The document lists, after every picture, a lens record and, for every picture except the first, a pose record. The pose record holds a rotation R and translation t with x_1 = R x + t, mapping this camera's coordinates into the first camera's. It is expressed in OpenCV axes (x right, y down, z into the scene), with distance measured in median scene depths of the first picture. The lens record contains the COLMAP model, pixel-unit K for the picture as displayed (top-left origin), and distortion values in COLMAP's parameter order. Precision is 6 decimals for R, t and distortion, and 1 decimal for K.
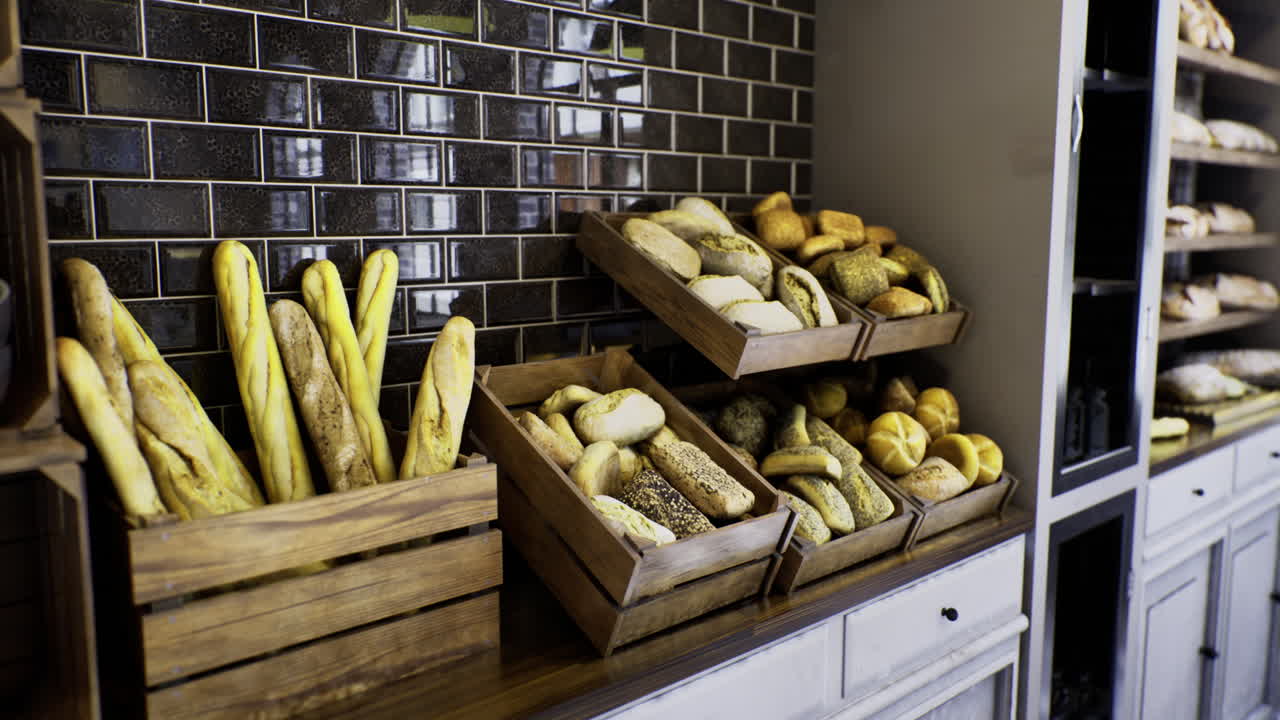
lens RADIAL K [[1050.7, 0, 620.6], [0, 1050.7, 388.9], [0, 0, 1]] dist [-0.003997, -0.005094]
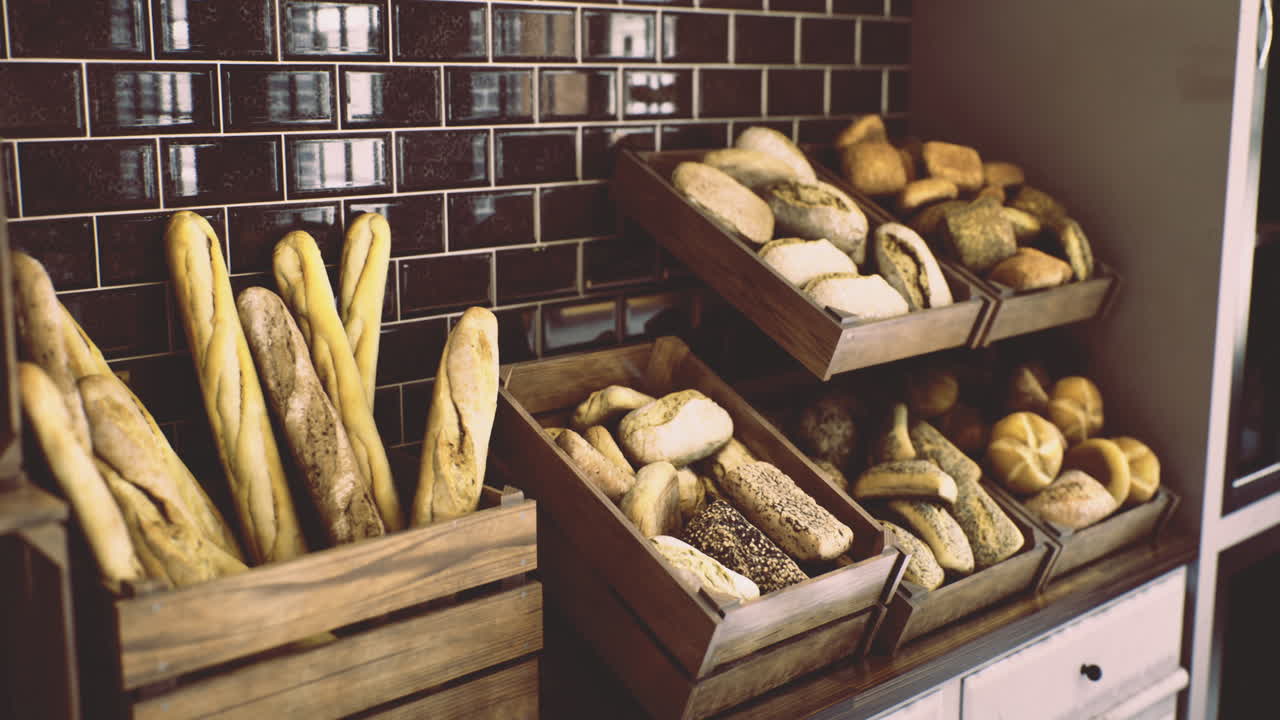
lens RADIAL K [[1468.1, 0, 619.4], [0, 1468.1, 407.6], [0, 0, 1]] dist [-0.008316, 0.000000]
pose [[0.999953, -0.003712, 0.008902, -0.052865], [0.003219, 0.998489, 0.054849, -0.048783], [-0.009092, -0.054818, 0.998455, -0.086799]]
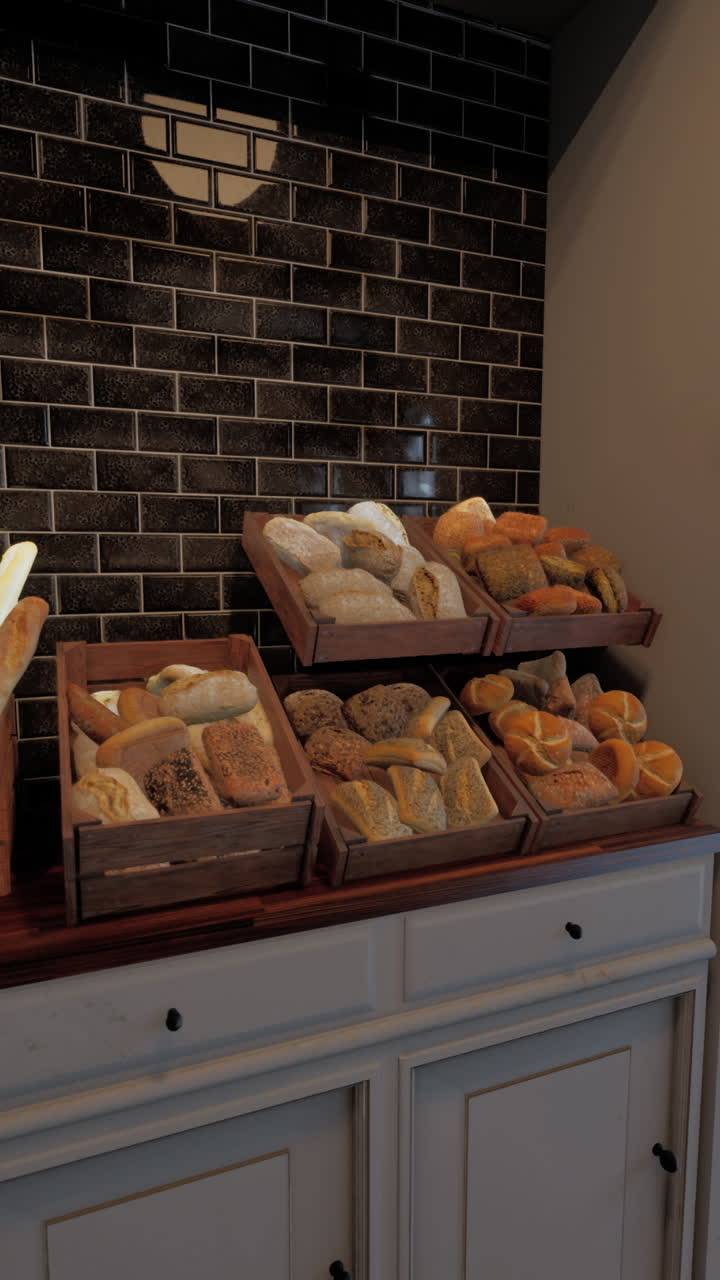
lens RADIAL K [[722.6, 0, 311.5], [0, 722.6, 675.3], [0, 0, 1]] dist [0.010475, 0.000440]
pose [[0.927793, 0.049243, -0.369830, 0.365963], [-0.052936, 0.998598, 0.000162, -0.000538], [0.369320, 0.019427, 0.929099, 0.348401]]
